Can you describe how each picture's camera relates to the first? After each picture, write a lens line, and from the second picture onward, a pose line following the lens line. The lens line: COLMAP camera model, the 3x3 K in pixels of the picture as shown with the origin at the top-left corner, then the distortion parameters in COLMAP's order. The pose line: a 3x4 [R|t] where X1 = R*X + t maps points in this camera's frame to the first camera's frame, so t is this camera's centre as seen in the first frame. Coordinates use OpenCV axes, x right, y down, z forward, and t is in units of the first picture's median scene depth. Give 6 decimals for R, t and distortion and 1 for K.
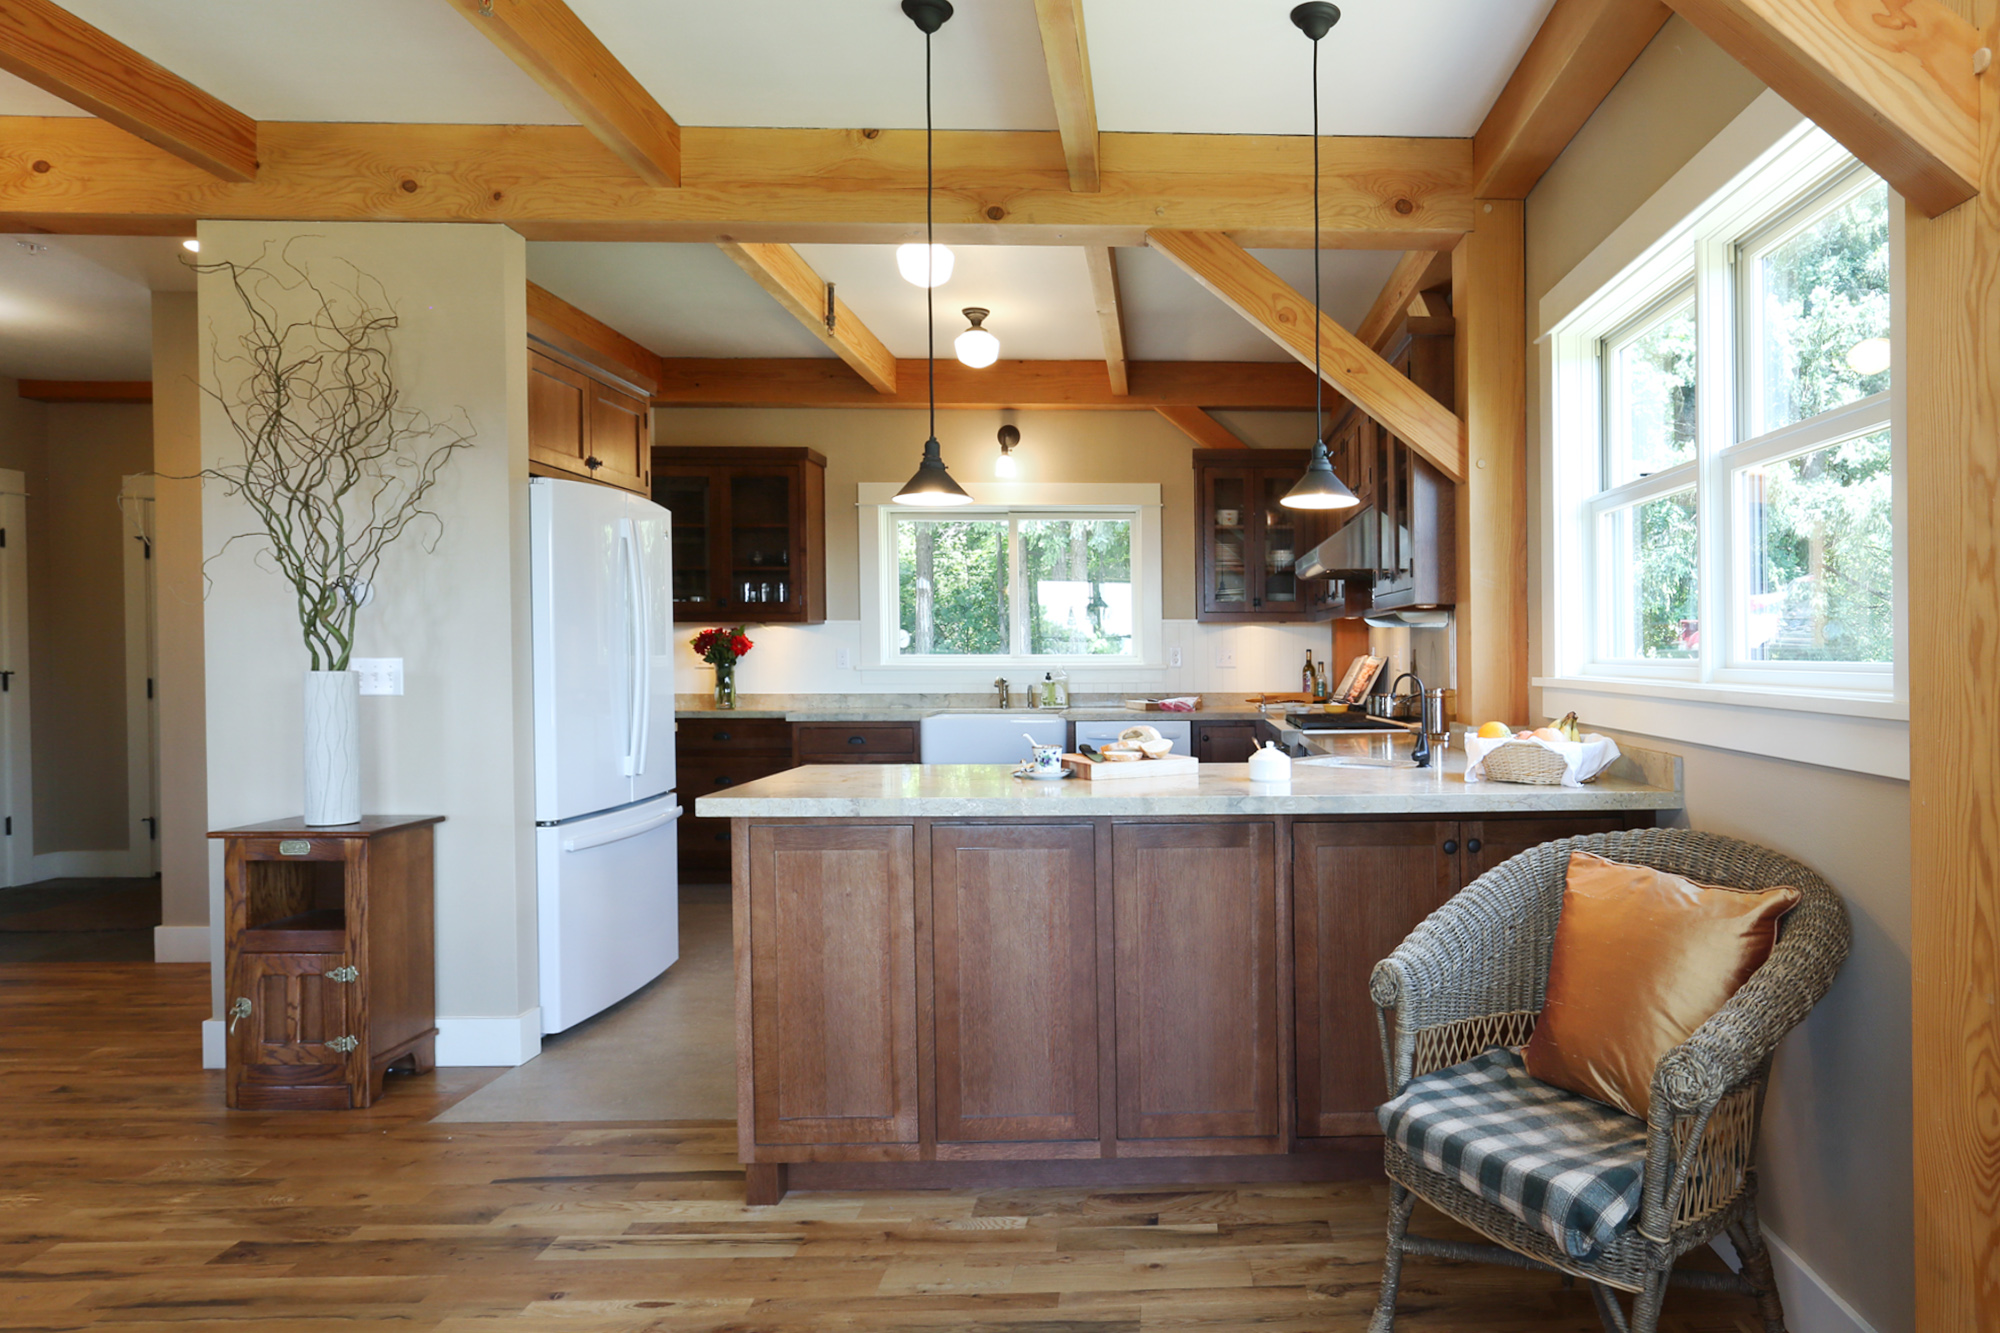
lens RADIAL K [[1185.8, 0, 1002.7], [0, 1185.8, 641.6], [0, 0, 1]] dist [-0.028807, 0.000341]
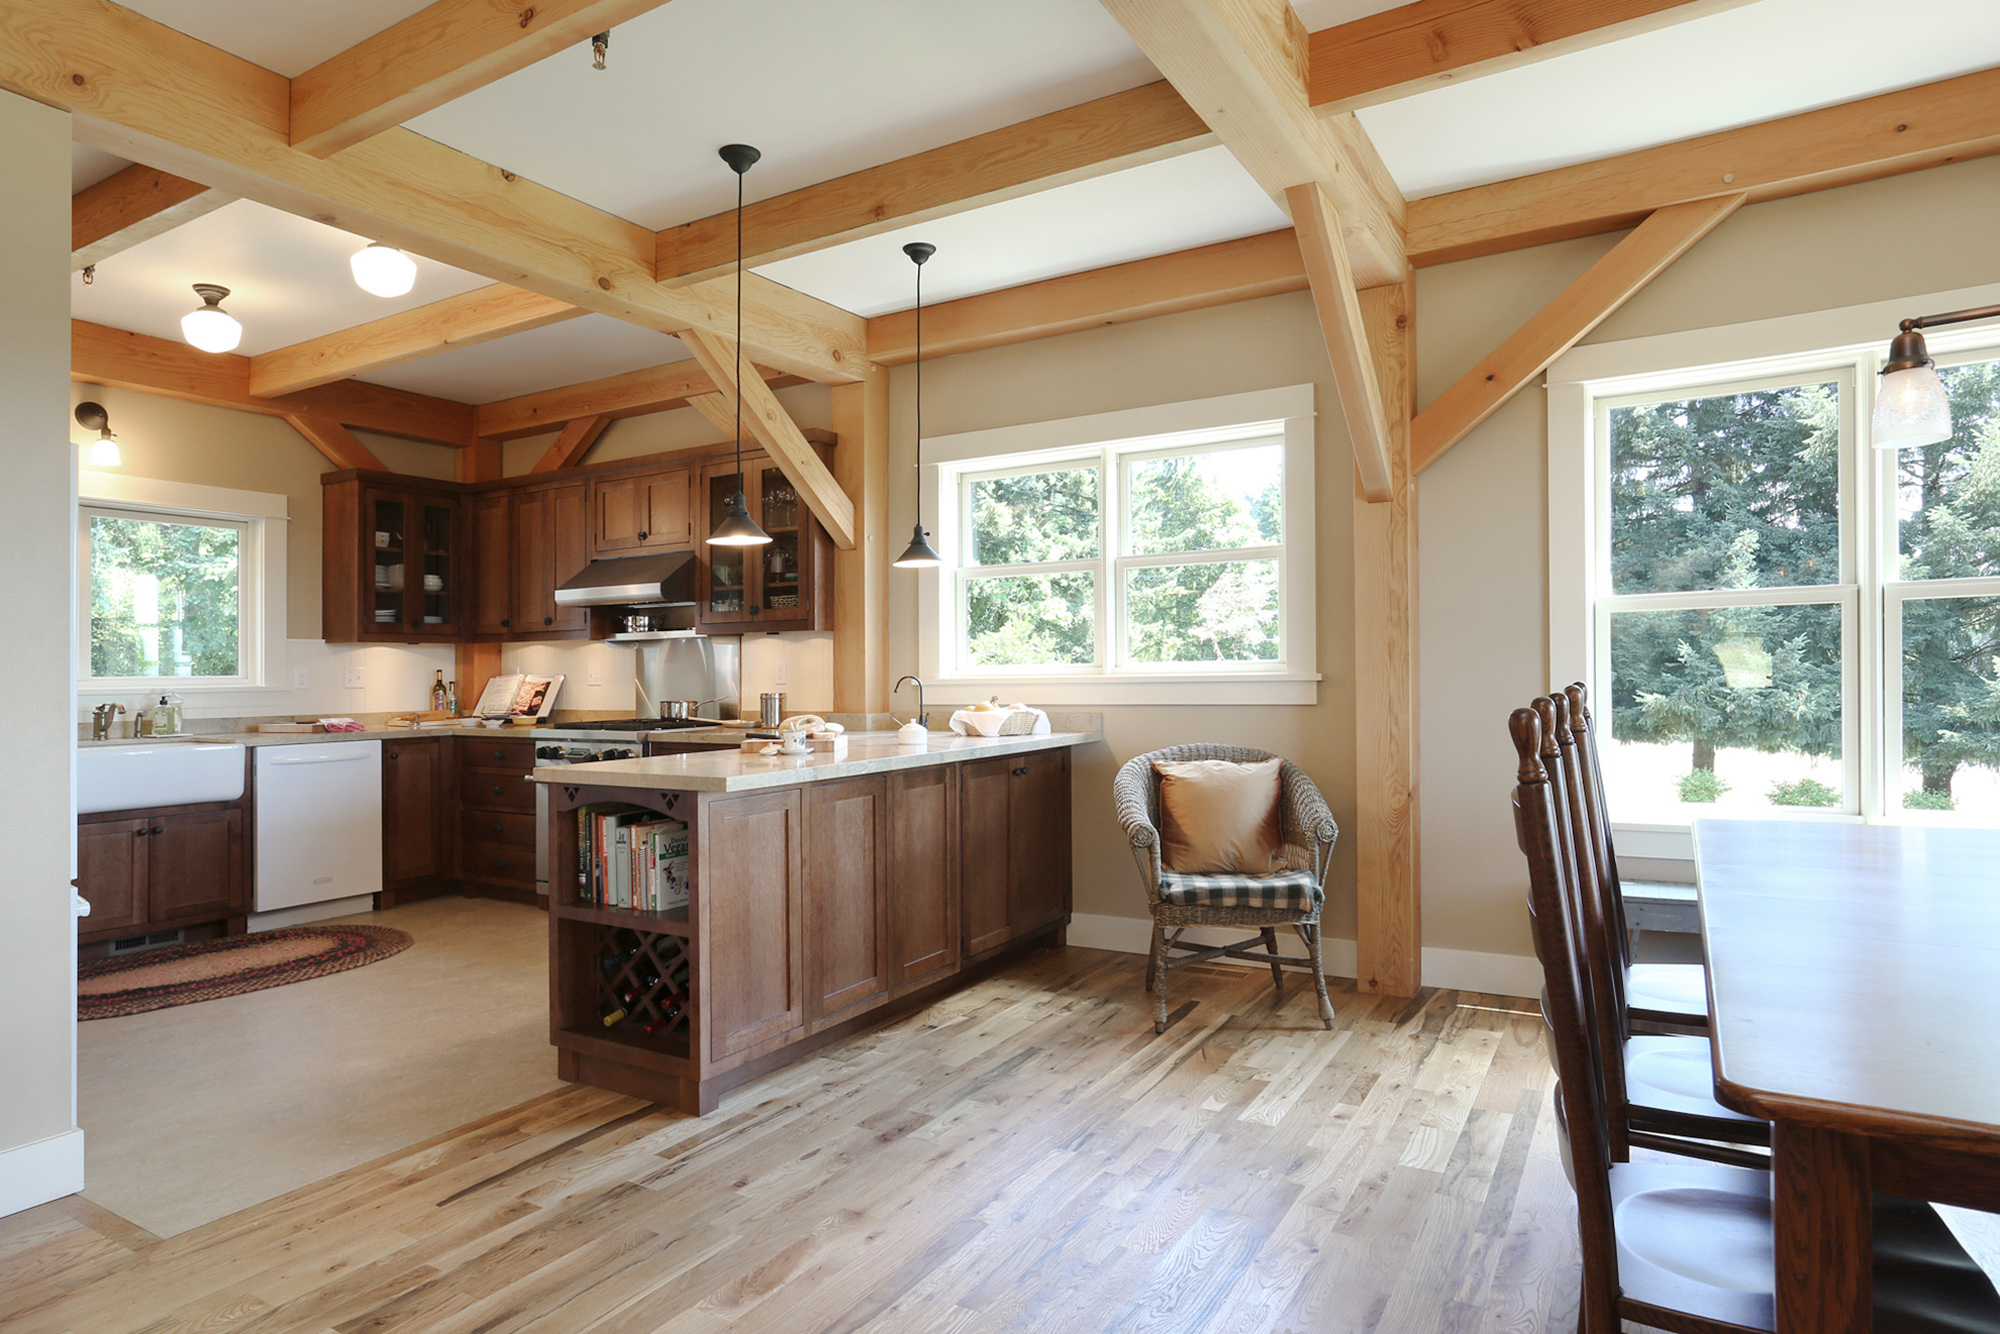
lens RADIAL K [[1157.3, 0, 1000.0], [0, 1157.3, 667.0], [0, 0, 1]] dist [-0.066522, 0.038472]
pose [[0.525372, -0.000975, 0.850872, -0.941622], [0.002709, 0.999996, -0.000526, 0.017082], [-0.850868, 0.002581, 0.525373, 0.108743]]
